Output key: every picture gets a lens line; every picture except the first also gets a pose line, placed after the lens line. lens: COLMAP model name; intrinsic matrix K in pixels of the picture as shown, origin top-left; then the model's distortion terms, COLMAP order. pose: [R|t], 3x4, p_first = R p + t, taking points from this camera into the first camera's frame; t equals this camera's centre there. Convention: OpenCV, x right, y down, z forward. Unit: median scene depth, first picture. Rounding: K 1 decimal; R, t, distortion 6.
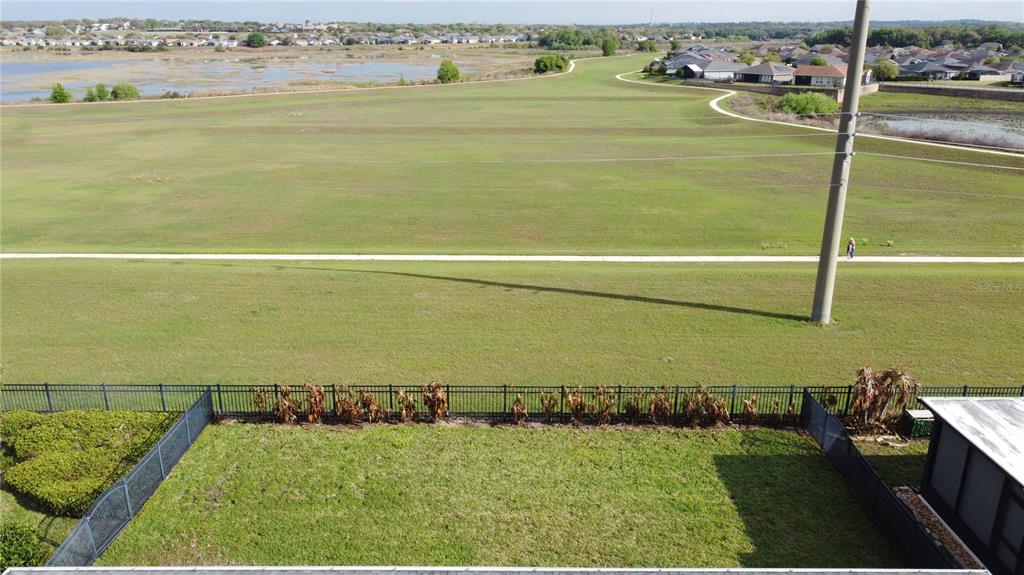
lens RADIAL K [[773.6, 0, 512.0], [0, 773.6, 287.5], [0, 0, 1]] dist [0.001297, -0.006345]
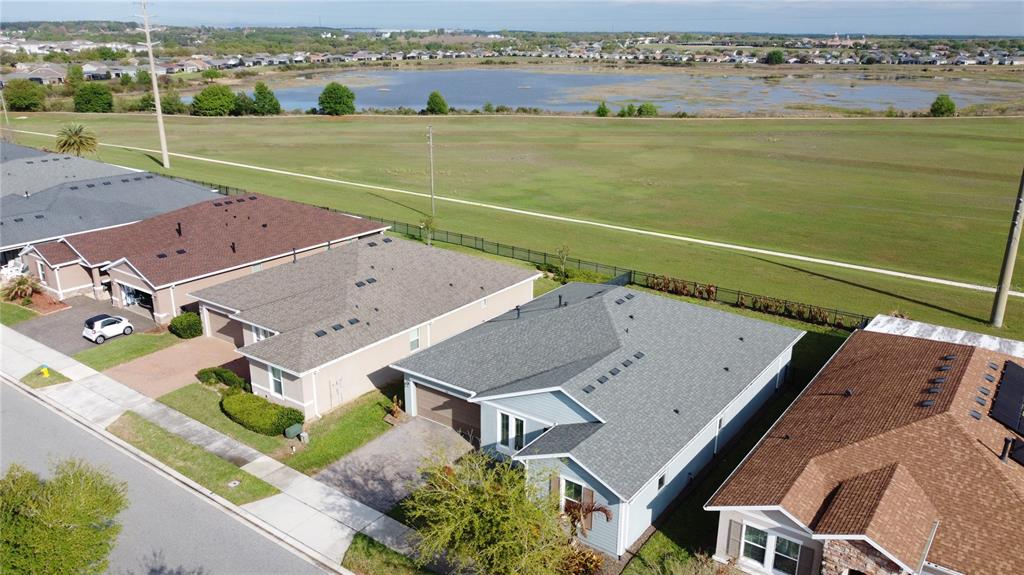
lens RADIAL K [[773.6, 0, 512.0], [0, 773.6, 287.5], [0, 0, 1]] dist [0.001297, -0.006345]
pose [[0.807772, 0.186264, -0.559295, 0.075732], [-0.192150, 0.980146, 0.048907, 0.012914], [0.557300, 0.067963, 0.827525, -0.139412]]
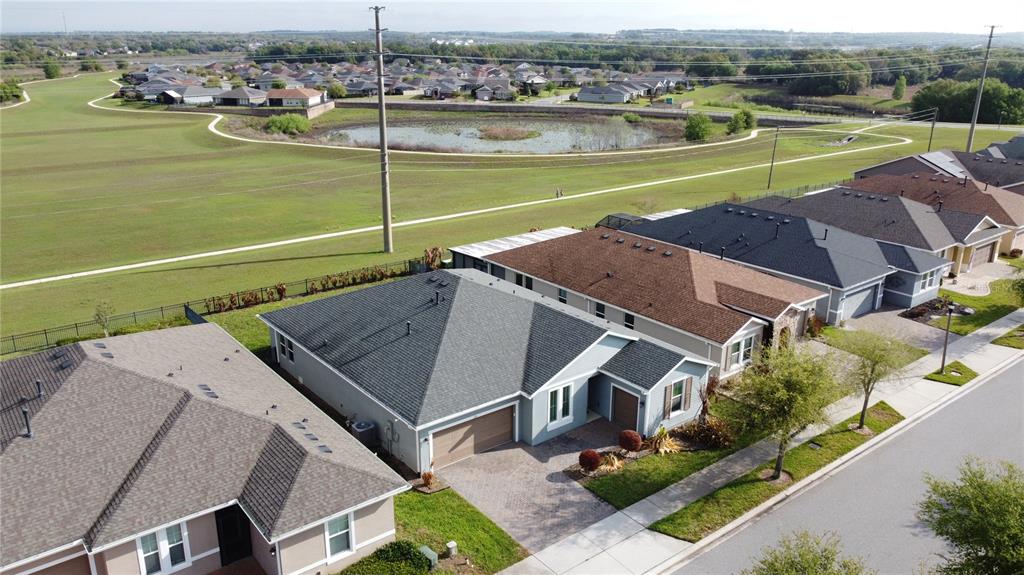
lens RADIAL K [[773.6, 0, 512.0], [0, 773.6, 287.5], [0, 0, 1]] dist [0.001297, -0.006345]
pose [[0.780245, -0.189711, 0.596009, -0.095758], [0.195147, 0.979163, 0.056199, 0.013699], [-0.594251, 0.072460, 0.801009, -0.136199]]
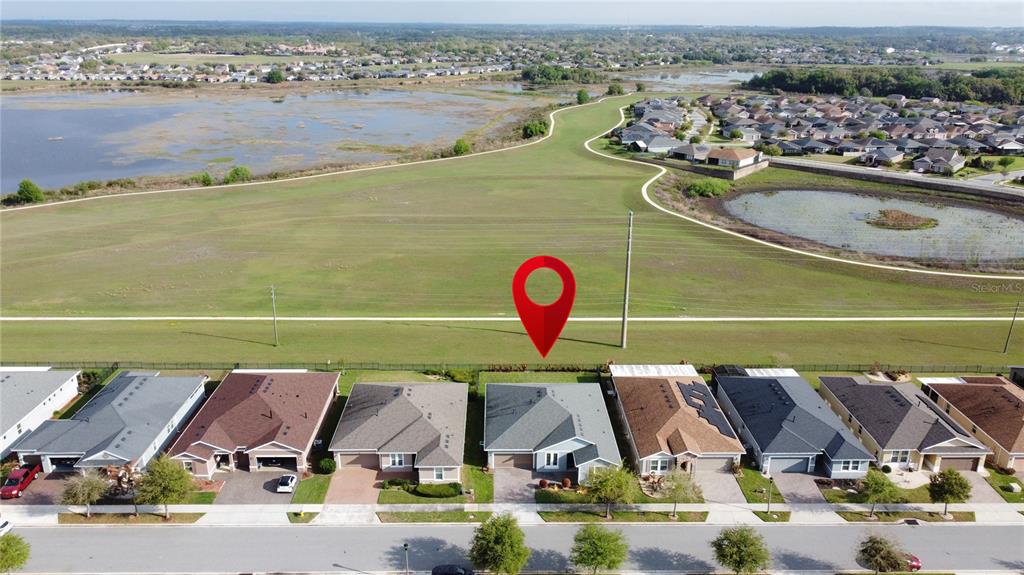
lens RADIAL K [[773.6, 0, 512.0], [0, 773.6, 287.5], [0, 0, 1]] dist [0.001297, -0.006345]
pose [[0.999680, -0.001524, 0.025243, -0.029586], [0.001404, 0.999987, 0.004801, -0.038531], [-0.025250, -0.004764, 0.999670, -0.391806]]
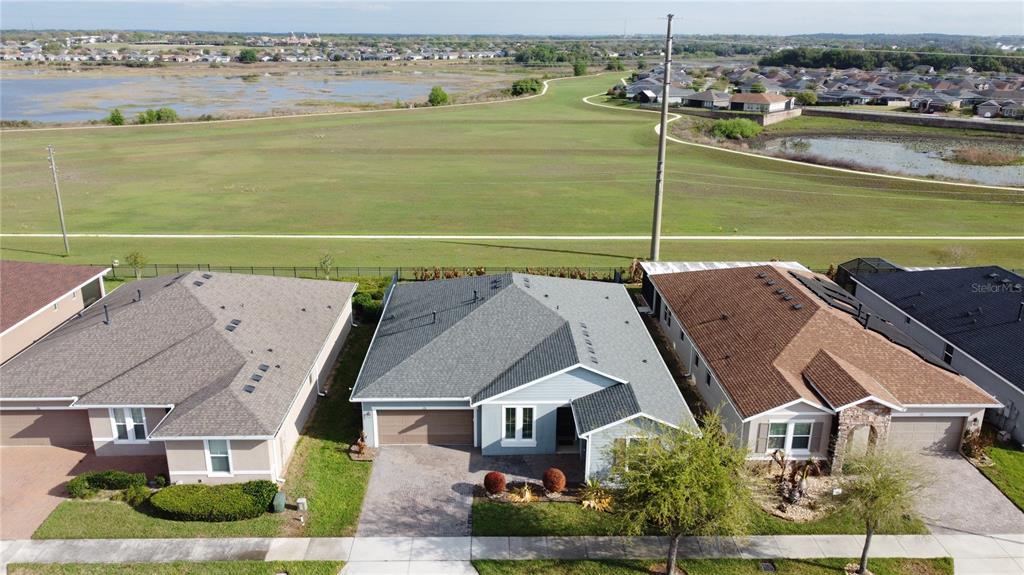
lens RADIAL K [[773.6, 0, 512.0], [0, 773.6, 287.5], [0, 0, 1]] dist [0.001297, -0.006345]
pose [[0.999563, -0.003022, 0.029390, -0.006613], [0.003335, 0.999938, -0.010620, 0.021960], [-0.029356, 0.010713, 0.999512, -0.168025]]
